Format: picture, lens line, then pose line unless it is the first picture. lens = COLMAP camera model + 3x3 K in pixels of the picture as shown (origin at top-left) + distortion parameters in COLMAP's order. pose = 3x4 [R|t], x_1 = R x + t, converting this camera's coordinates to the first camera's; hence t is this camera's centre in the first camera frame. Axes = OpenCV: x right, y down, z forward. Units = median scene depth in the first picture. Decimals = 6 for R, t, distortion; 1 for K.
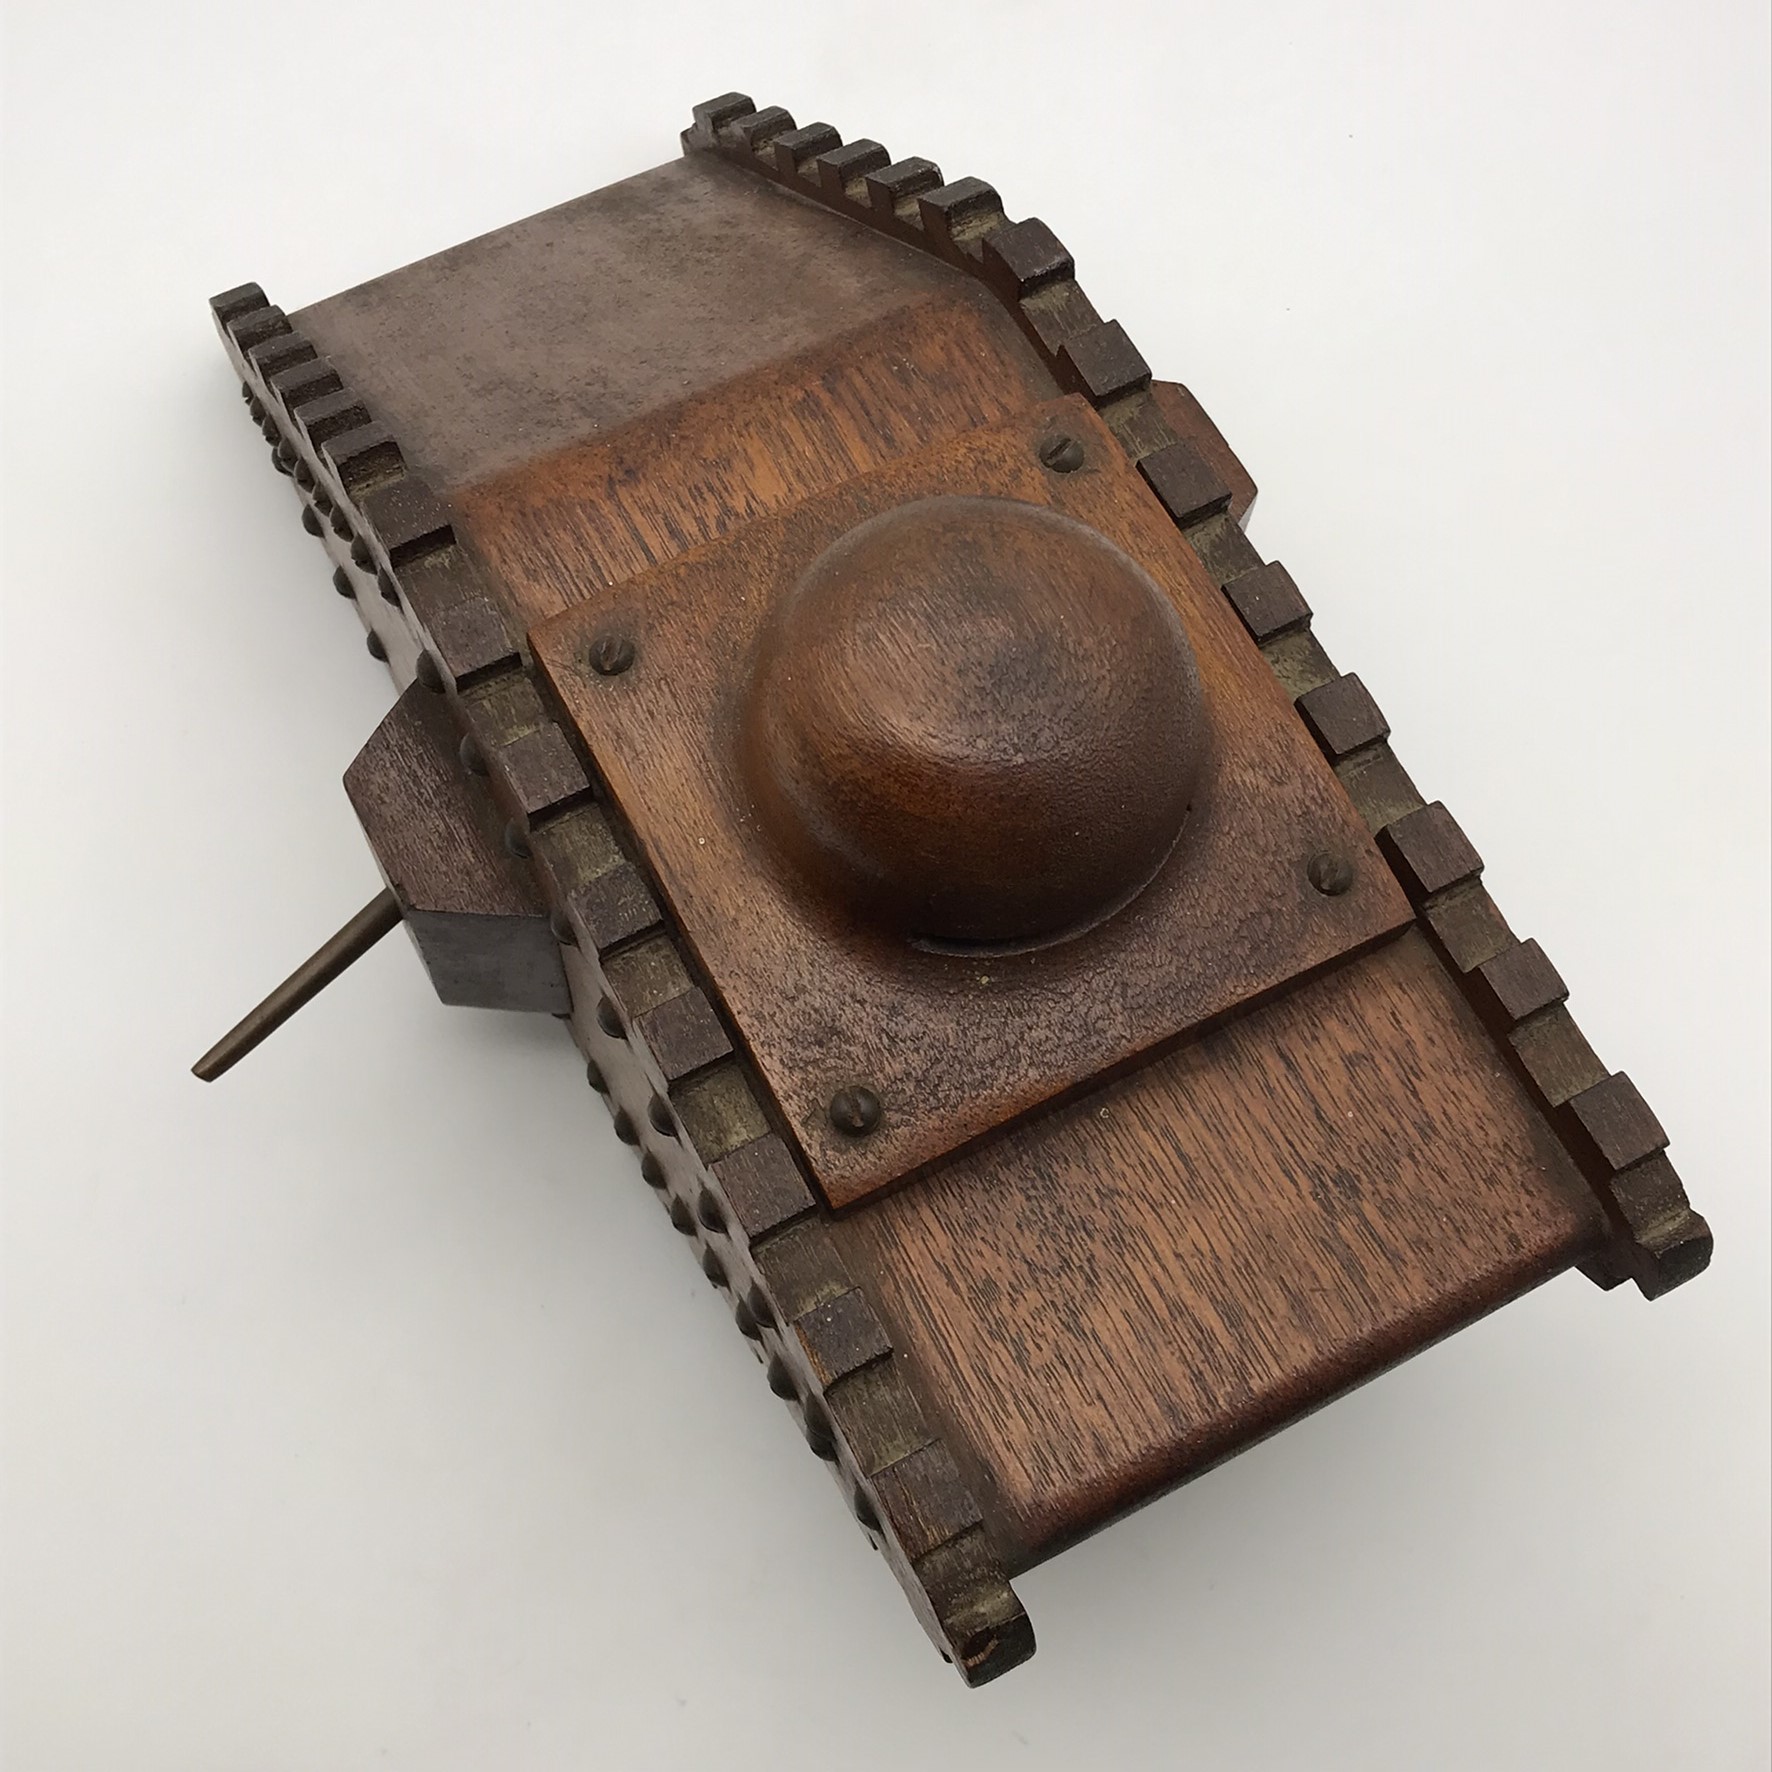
lens RADIAL K [[2266.6, 0, 886.7], [0, 2266.6, 876.7], [0, 0, 1]] dist [0.072835, 0.000000]
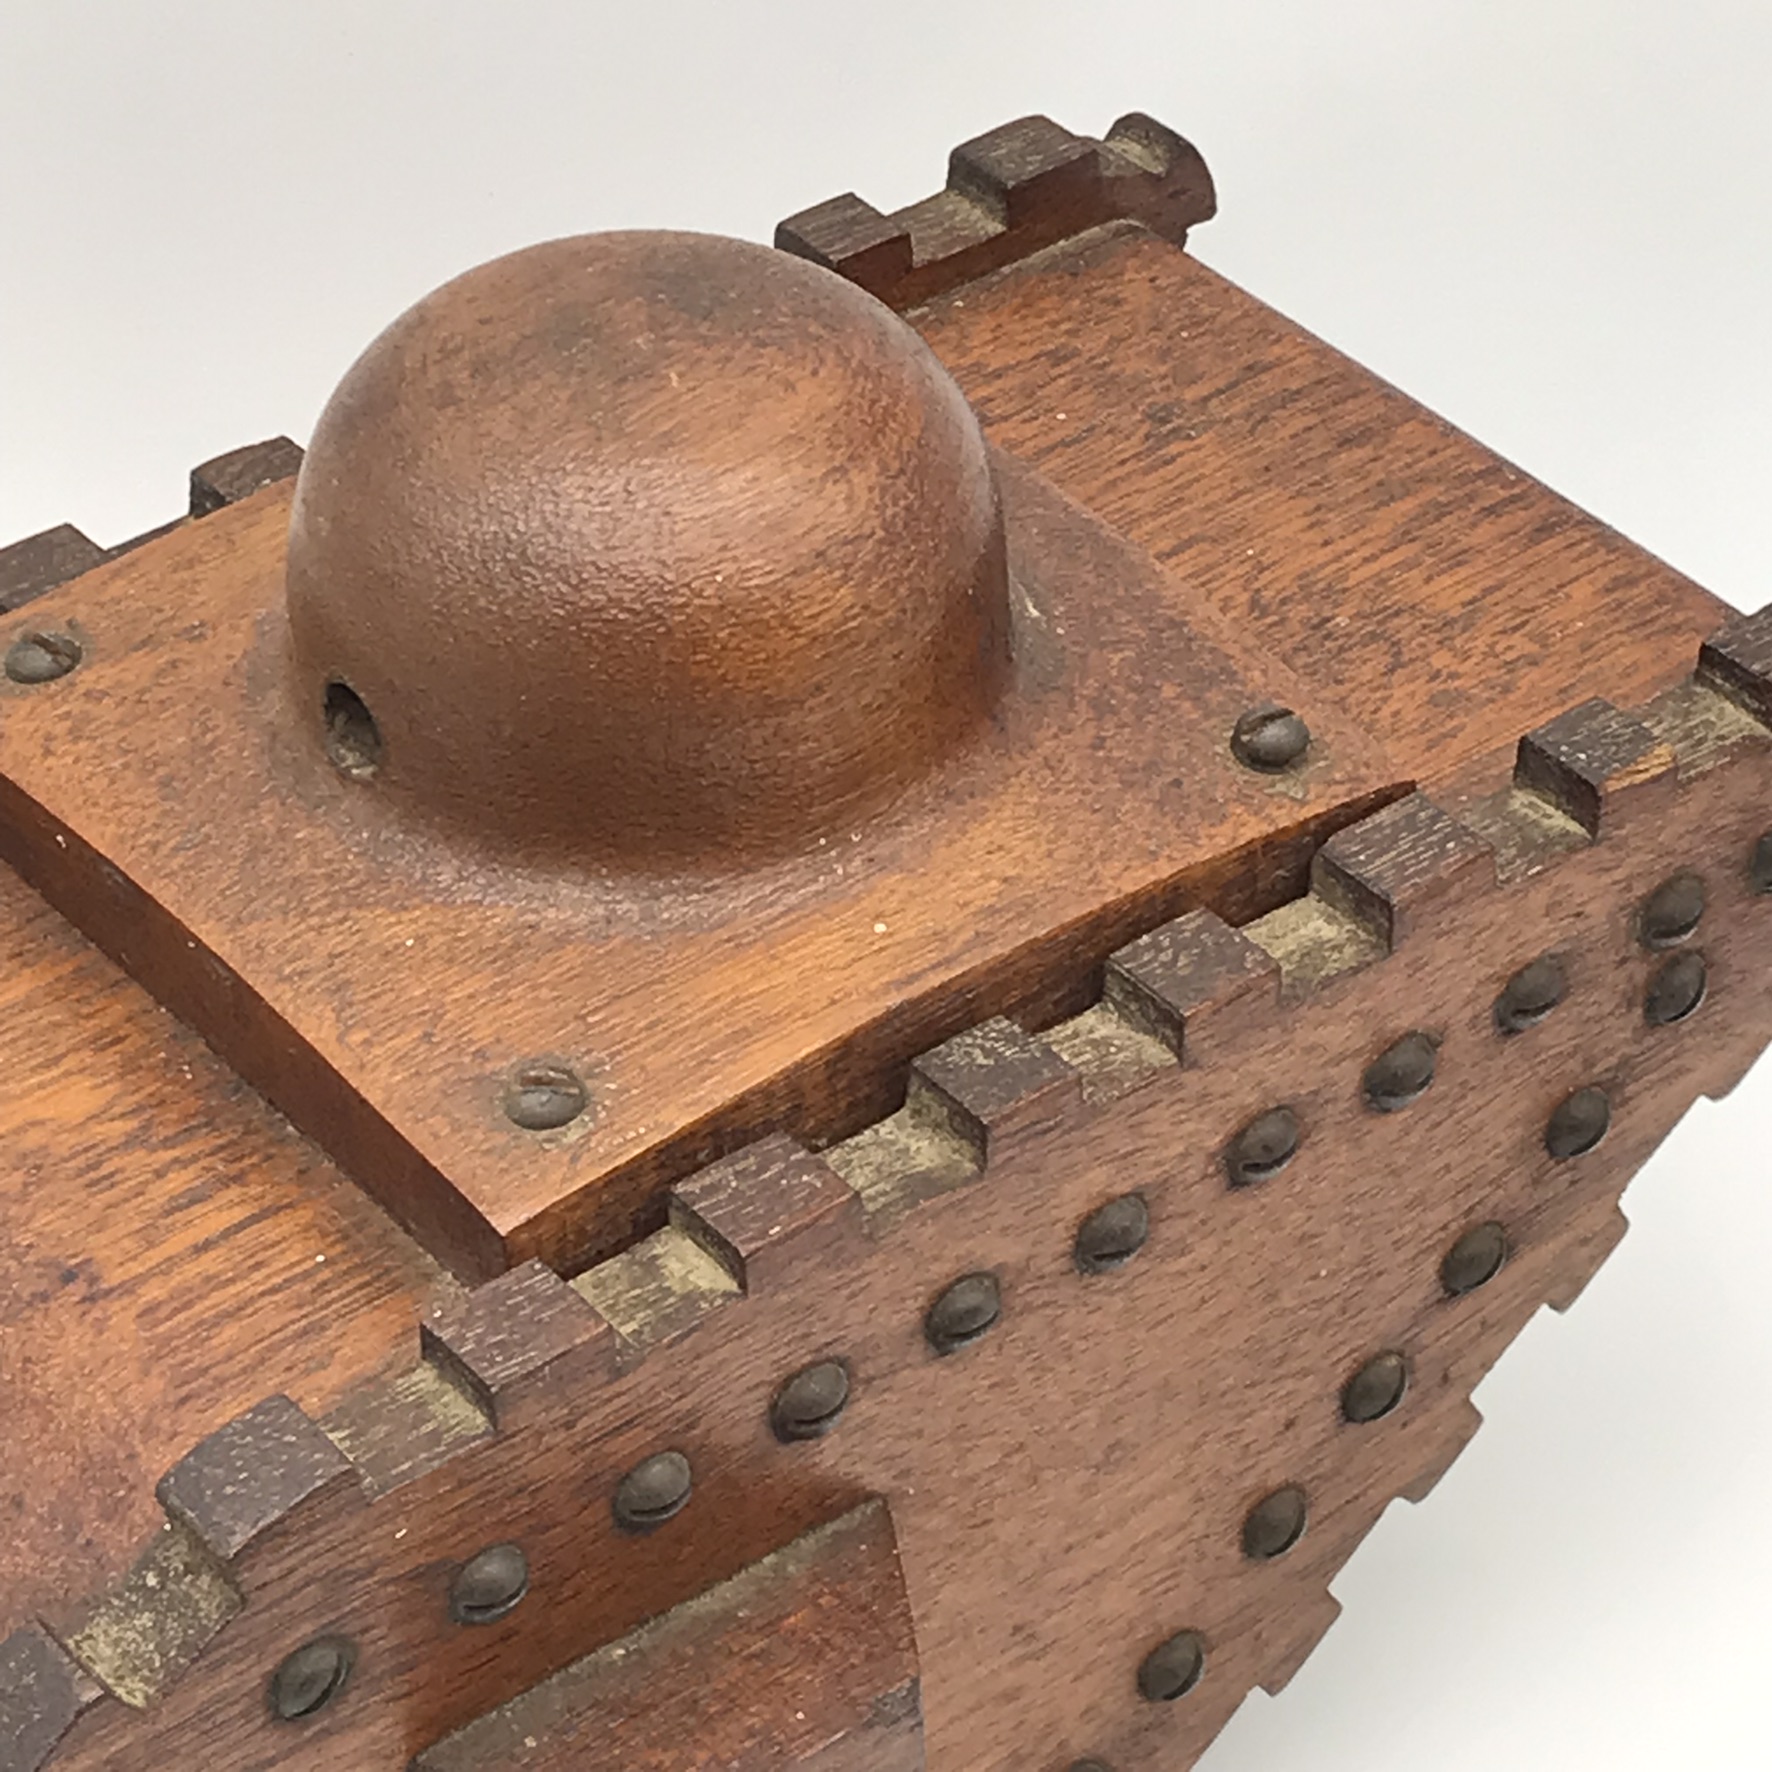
lens RADIAL K [[5700.1, 0, 889.6], [0, 5700.1, 886.6], [0, 0, 1]] dist [0.282827, 0.000000]
pose [[-0.176050, -0.648509, 0.740570, -1.176915], [0.908522, 0.182562, 0.375843, -0.574764], [-0.378937, 0.738991, 0.557045, 0.157517]]
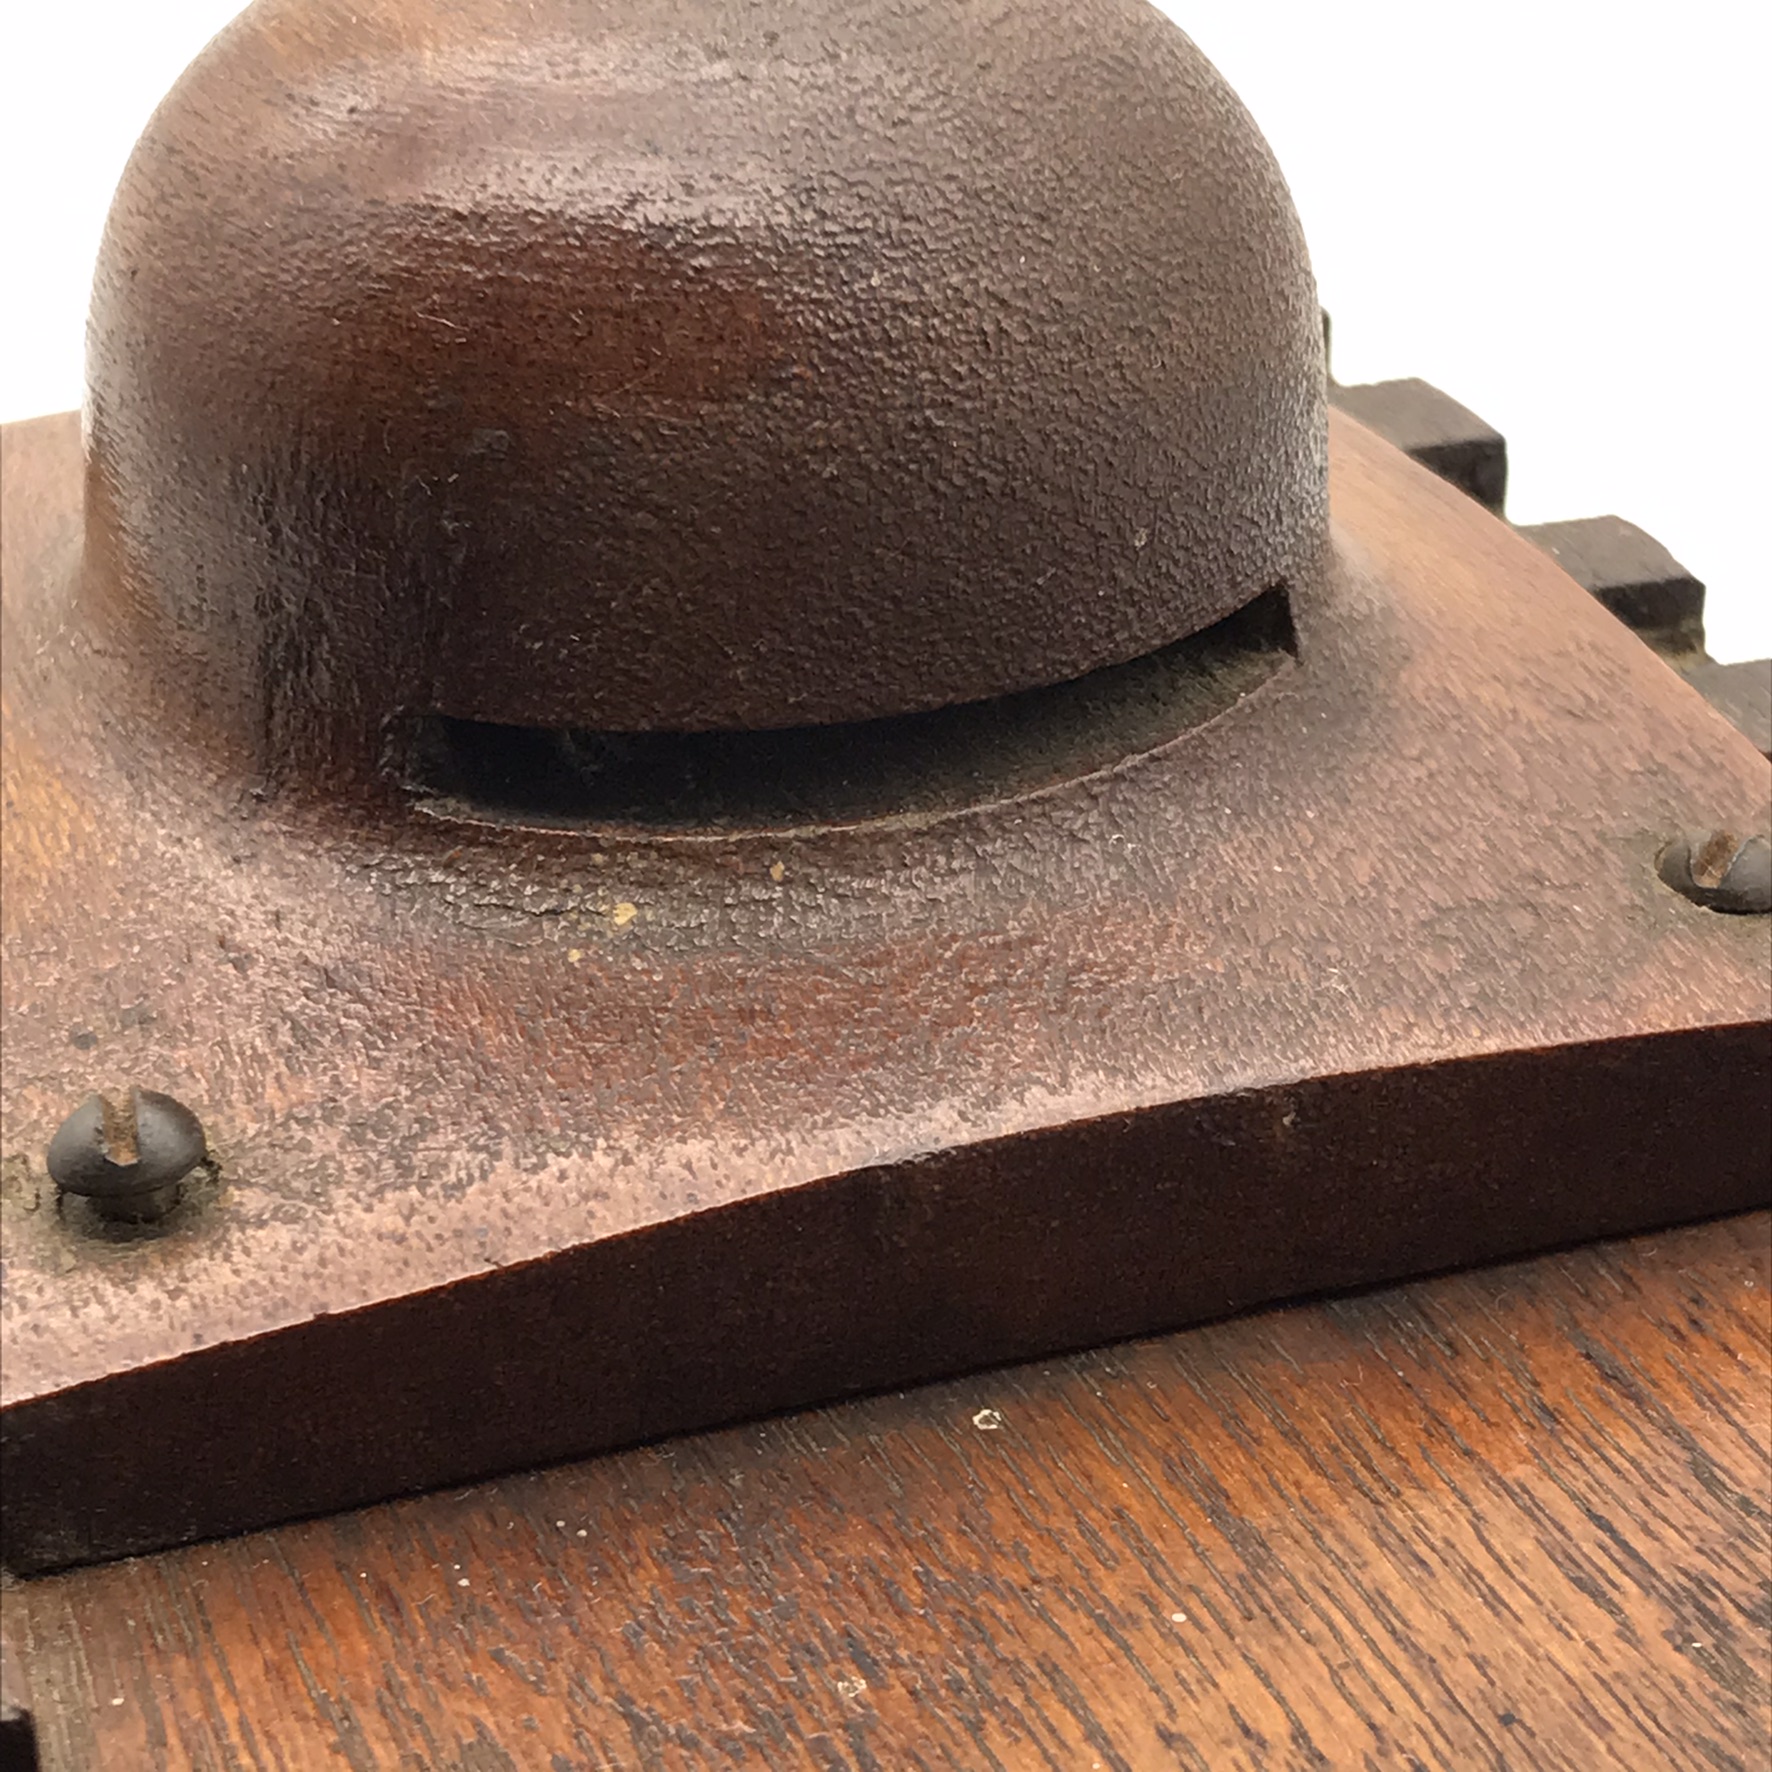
lens RADIAL K [[4179.9, 0, 944.3], [0, 4179.9, 844.7], [0, 0, 1]] dist [0.077143, 0.000000]
pose [[0.992947, 0.023212, -0.116266, 0.154177], [-0.092885, 0.761739, -0.641191, 0.407114], [0.073681, 0.647468, 0.758523, 0.525222]]
